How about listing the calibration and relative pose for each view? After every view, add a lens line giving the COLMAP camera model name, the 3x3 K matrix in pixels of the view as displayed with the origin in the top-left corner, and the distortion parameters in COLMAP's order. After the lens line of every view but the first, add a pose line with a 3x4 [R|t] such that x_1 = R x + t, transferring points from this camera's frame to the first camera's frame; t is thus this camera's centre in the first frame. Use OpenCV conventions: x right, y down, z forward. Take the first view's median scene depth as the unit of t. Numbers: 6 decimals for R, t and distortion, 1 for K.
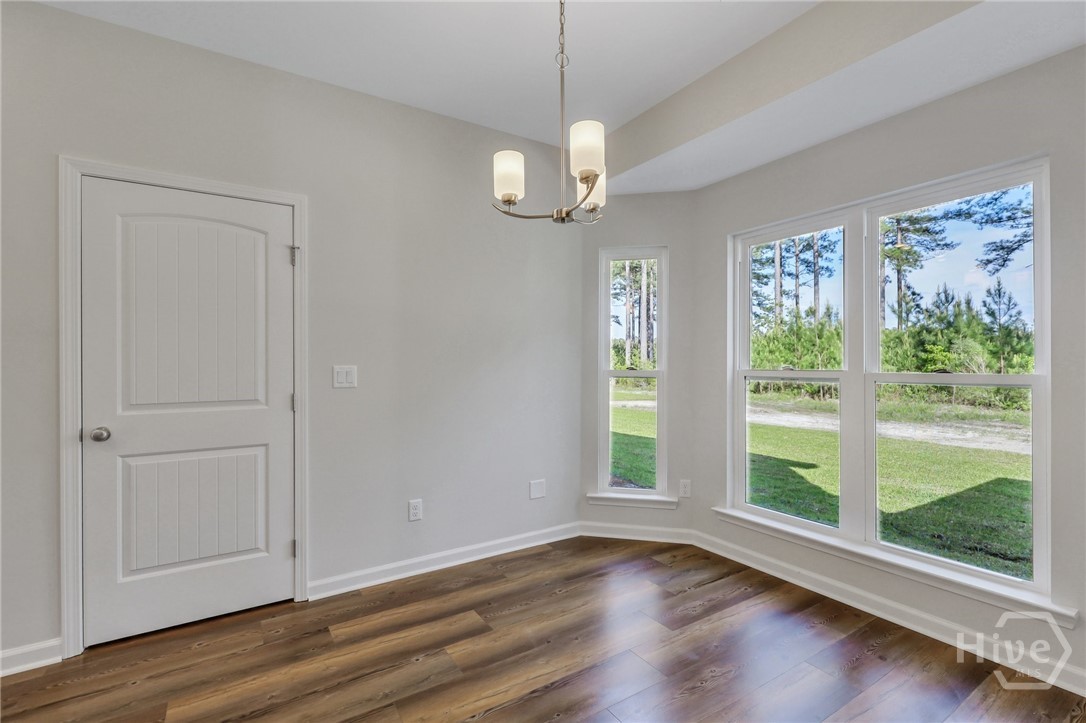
lens RADIAL K [[499.1, 0, 547.6], [0, 499.1, 358.0], [0, 0, 1]] dist [0.002438, 0.000162]
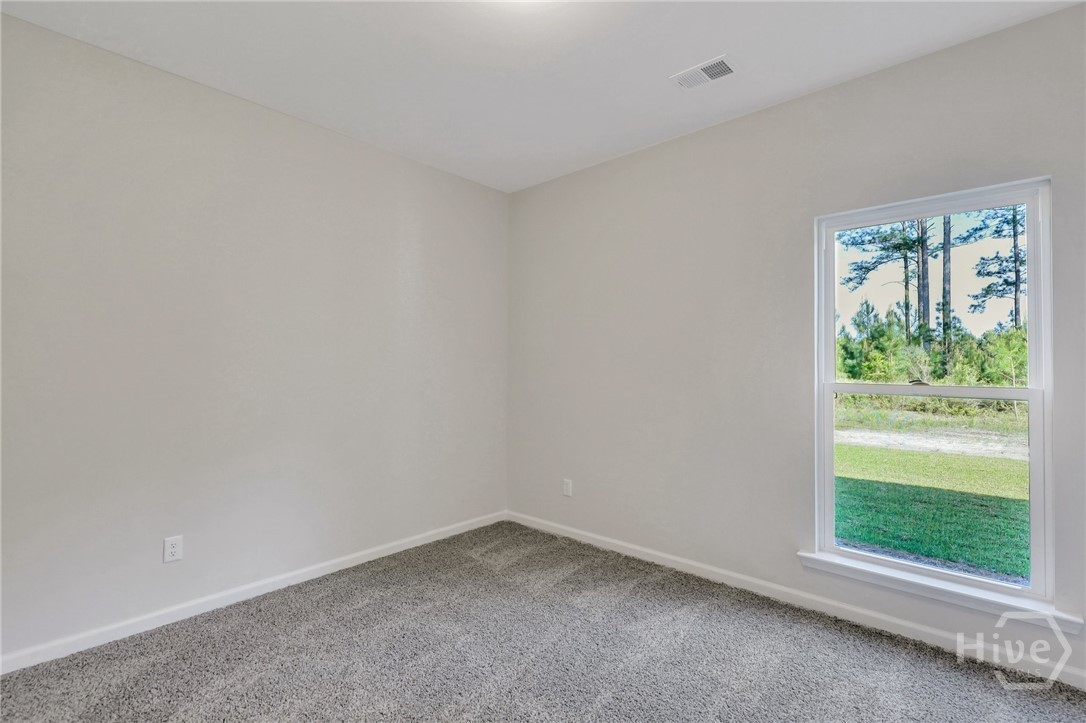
lens RADIAL K [[497.1, 0, 543.0], [0, 497.1, 361.5], [0, 0, 1]] dist [0.051668, 0.000030]
pose [[0.934263, 0.004009, 0.356562, -0.233351], [-0.003203, 0.999991, -0.002850, -0.002914], [-0.356570, 0.001520, 0.934267, 0.241876]]
